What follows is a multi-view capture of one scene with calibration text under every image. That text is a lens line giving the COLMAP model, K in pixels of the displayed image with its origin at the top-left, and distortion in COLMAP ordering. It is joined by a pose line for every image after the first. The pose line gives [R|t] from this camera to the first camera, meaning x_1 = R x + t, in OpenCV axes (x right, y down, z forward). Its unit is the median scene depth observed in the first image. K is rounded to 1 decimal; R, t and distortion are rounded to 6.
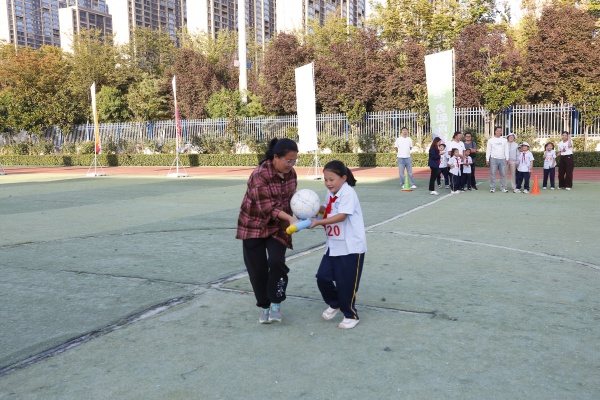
lens RADIAL K [[569.4, 0, 297.2], [0, 569.4, 196.9], [0, 0, 1]] dist [0.047878, 0.000000]
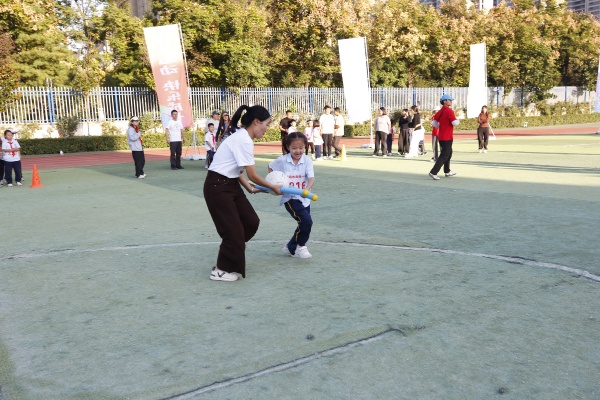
lens RADIAL K [[569.4, 0, 298.1], [0, 569.4, 200.5], [0, 0, 1]] dist [0.047878, 0.000000]
pose [[0.492239, -0.127217, 0.861113, -0.066969], [0.107406, 0.990580, 0.084947, -0.007345], [-0.863808, 0.050675, 0.501266, 0.099201]]
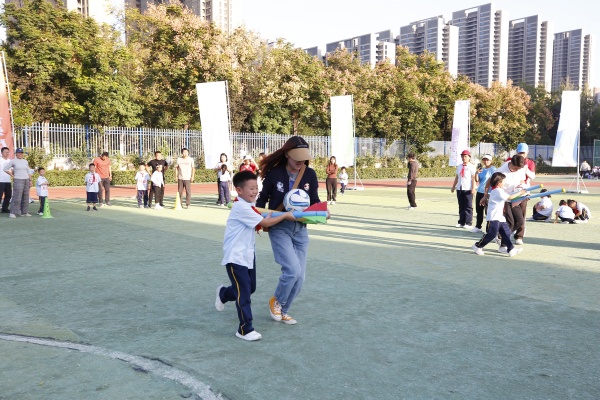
lens RADIAL K [[569.4, 0, 299.5], [0, 569.4, 198.9], [0, 0, 1]] dist [0.047878, 0.000000]
pose [[0.356095, -0.047042, 0.933265, -0.002743], [0.077763, 0.996760, 0.020571, -0.005241], [-0.931209, 0.065249, 0.358599, 0.055854]]
